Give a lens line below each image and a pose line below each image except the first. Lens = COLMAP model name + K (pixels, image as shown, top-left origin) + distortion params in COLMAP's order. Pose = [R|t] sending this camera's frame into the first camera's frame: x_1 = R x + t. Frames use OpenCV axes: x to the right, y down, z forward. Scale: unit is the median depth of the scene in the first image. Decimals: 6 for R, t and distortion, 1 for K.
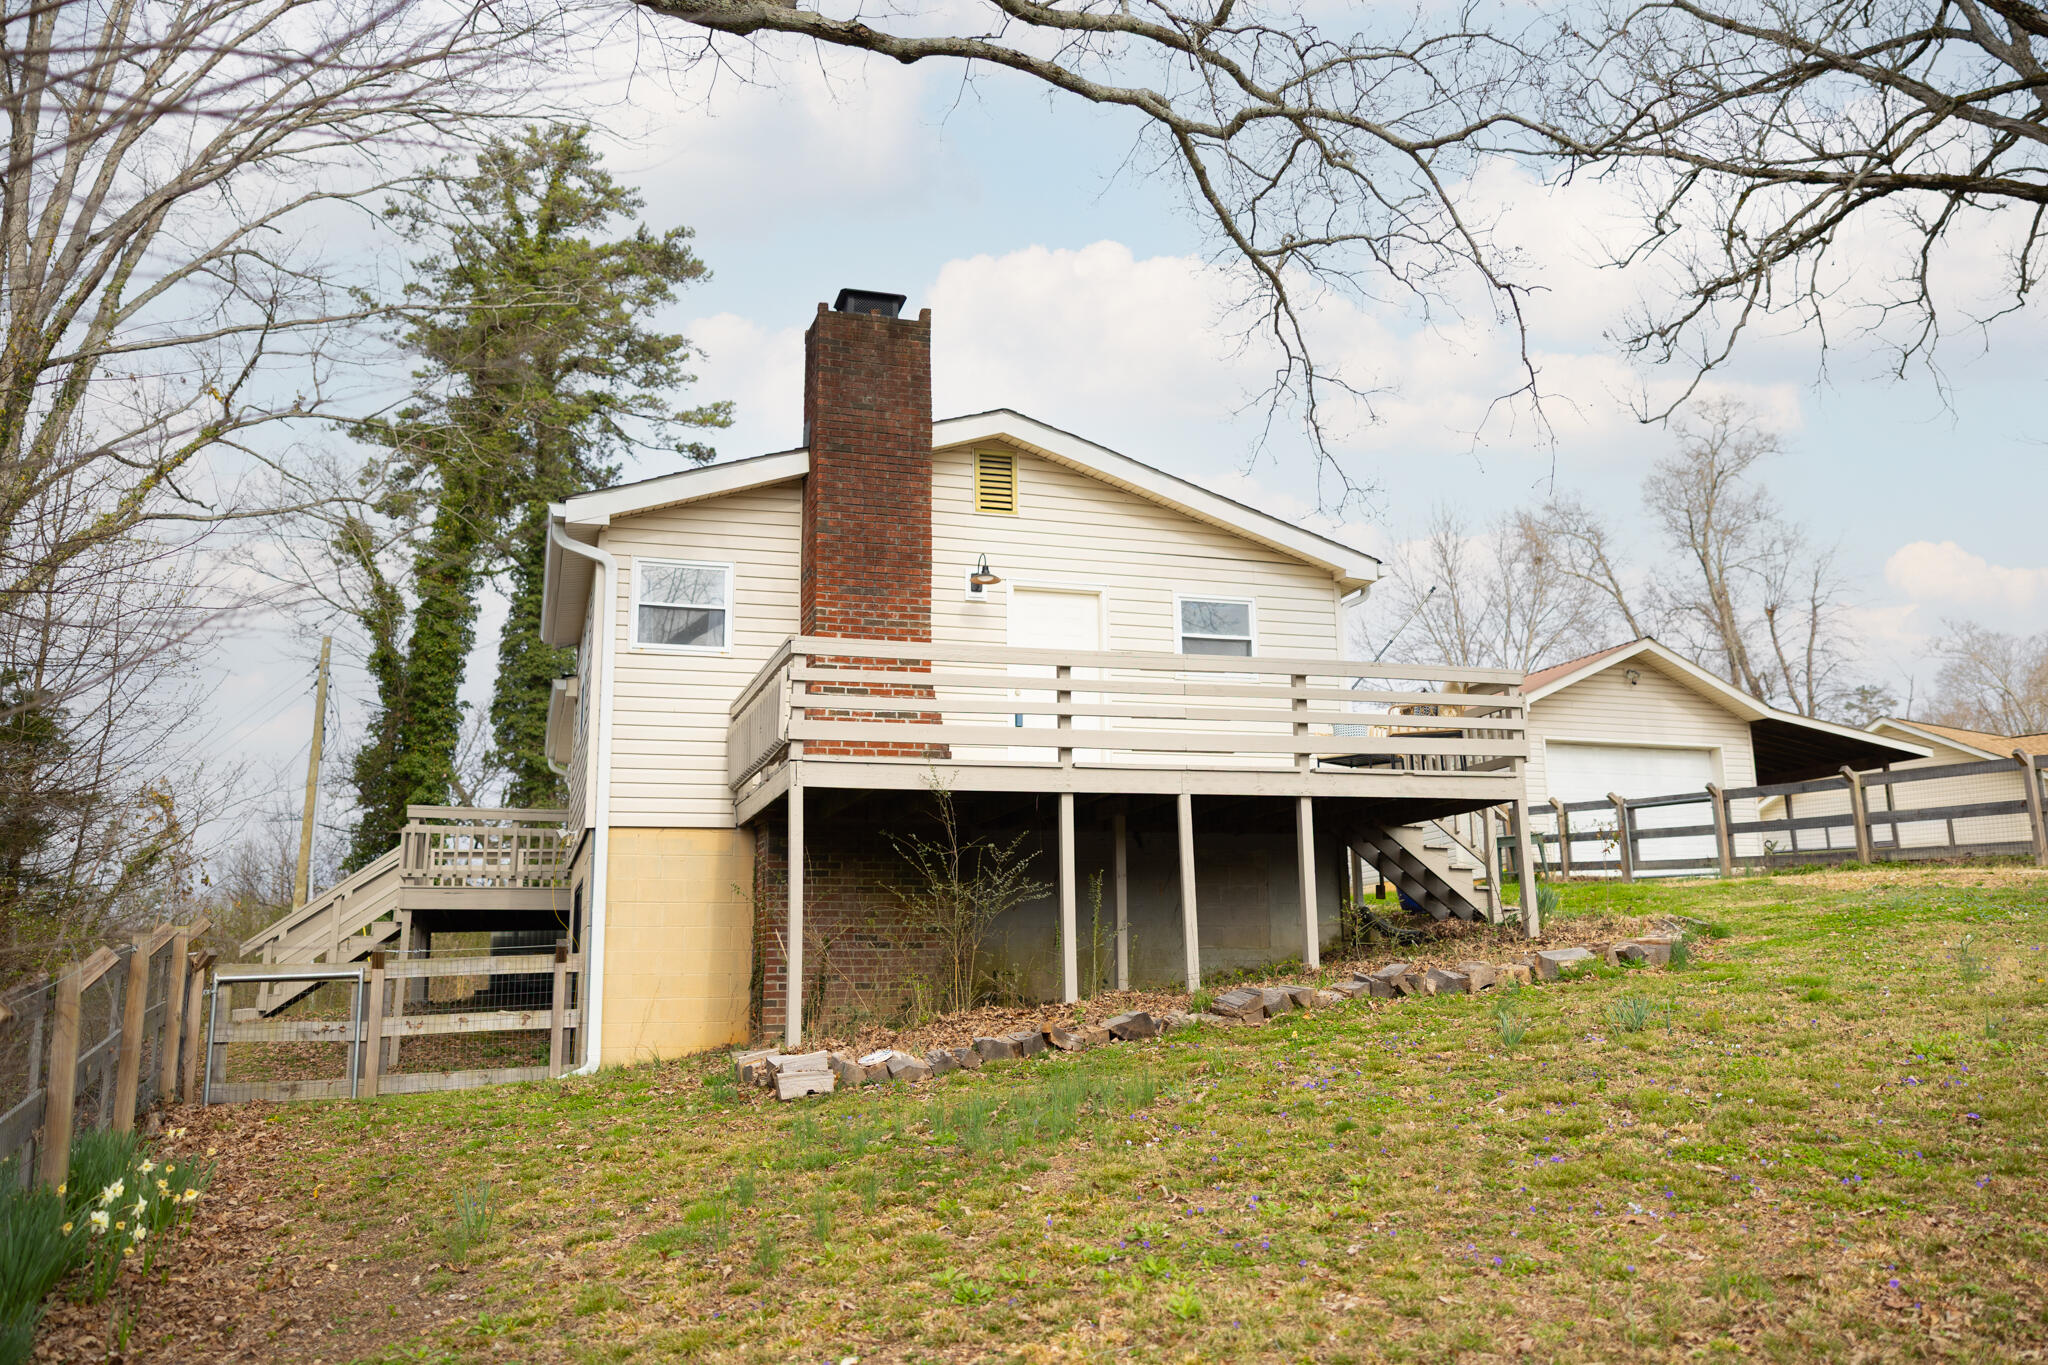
lens RADIAL K [[1643.4, 0, 1067.6], [0, 1643.4, 661.6], [0, 0, 1]] dist [-0.004265, 0.044338]
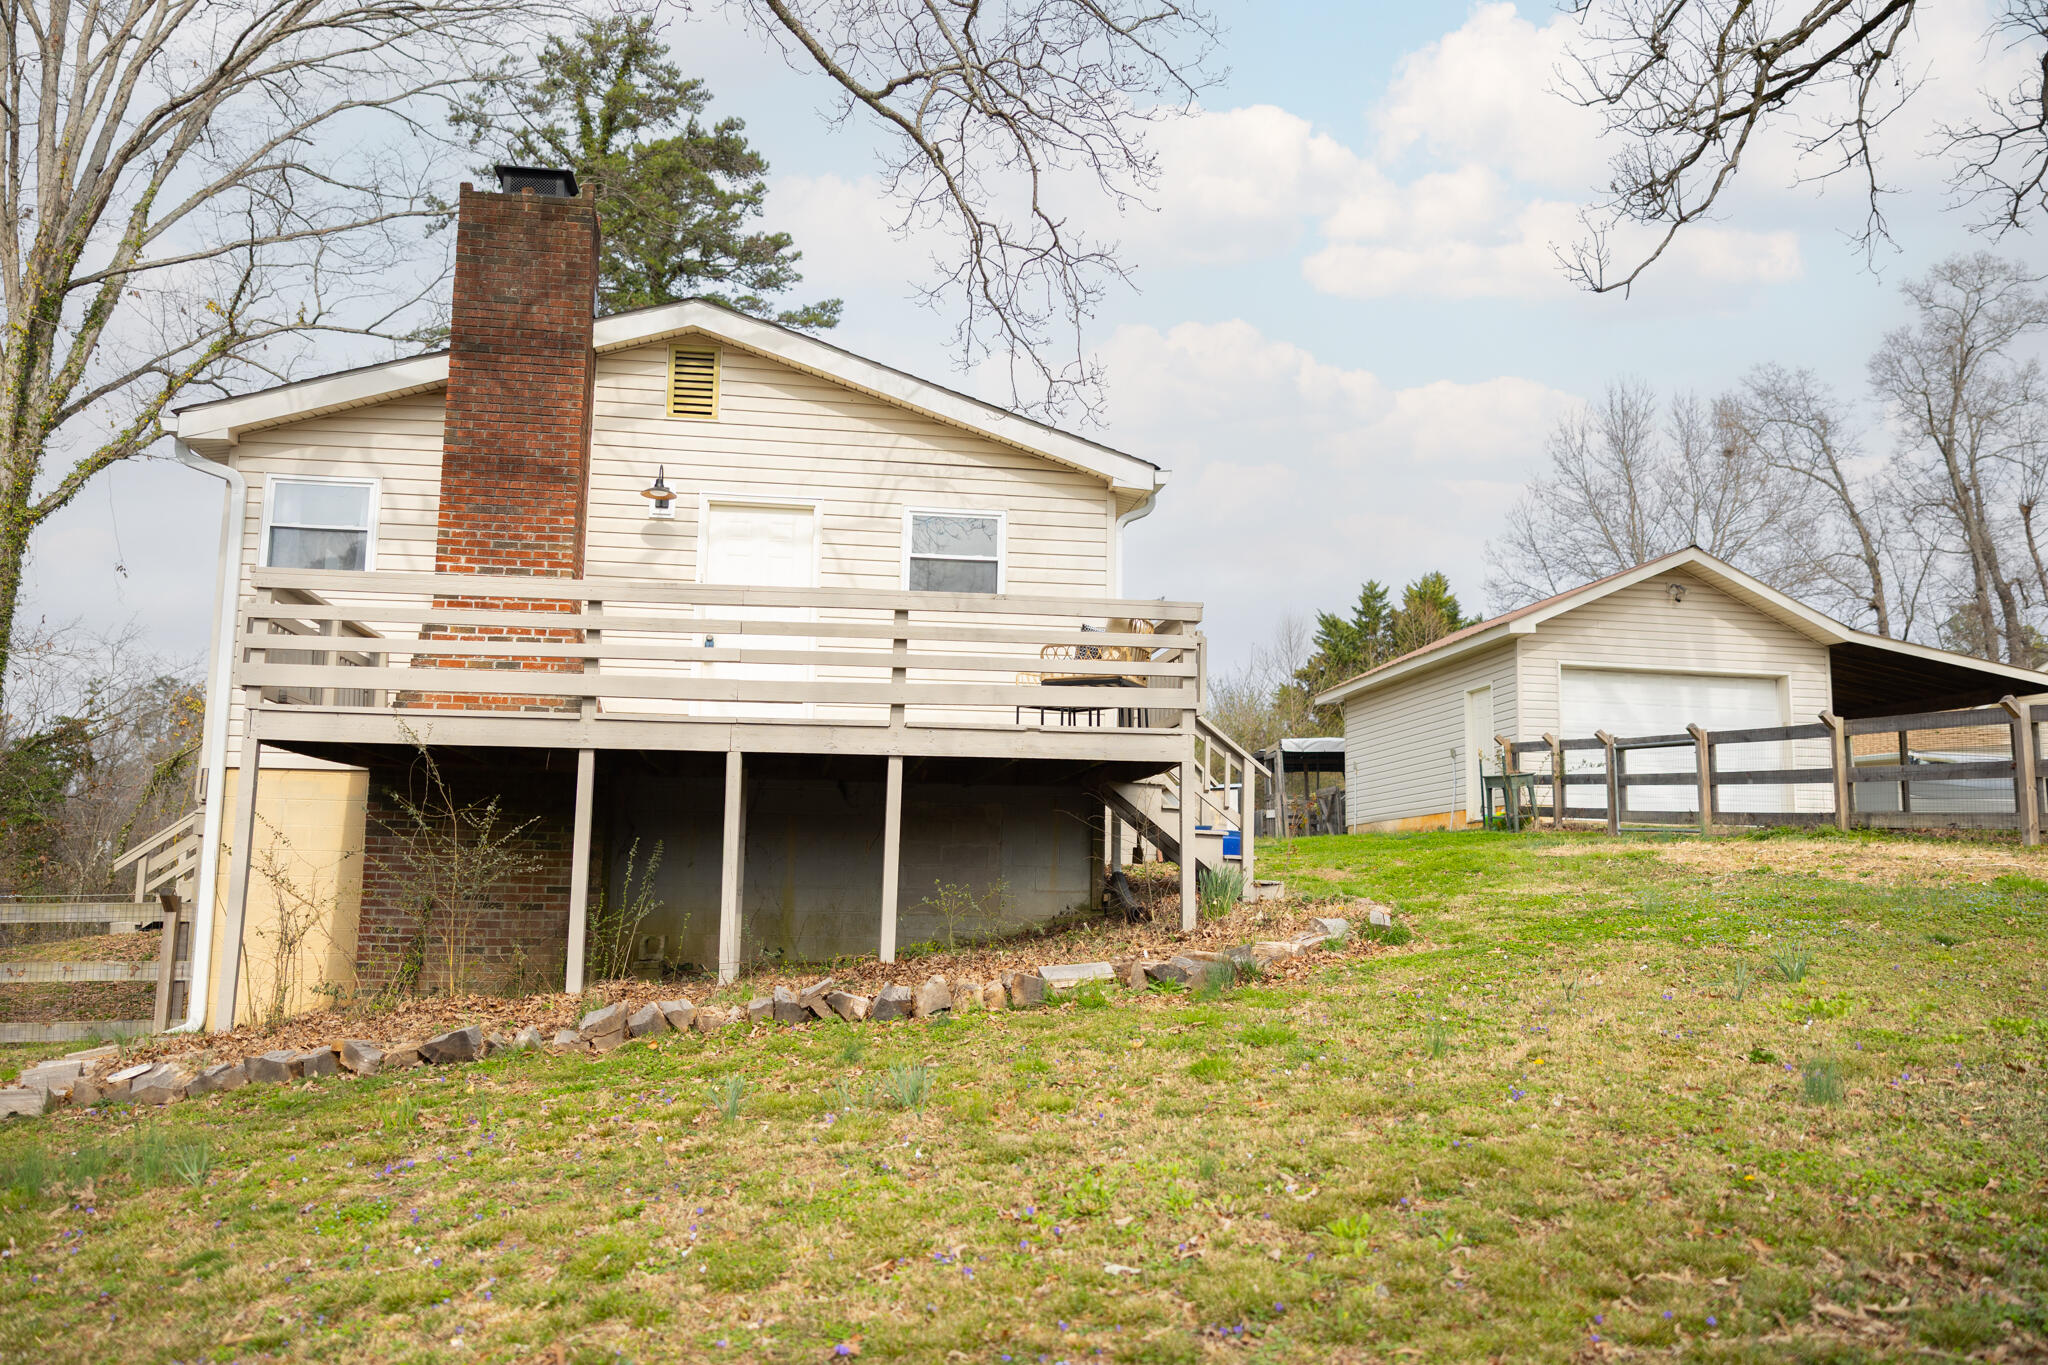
lens RADIAL K [[1637.9, 0, 1018.1], [0, 1637.9, 683.0], [0, 0, 1]] dist [0.007534, -0.002571]
pose [[0.981754, 0.013253, -0.189693, 0.178641], [0.000964, 0.997209, 0.074660, -0.008399], [0.190152, -0.073481, 0.979001, 0.097115]]
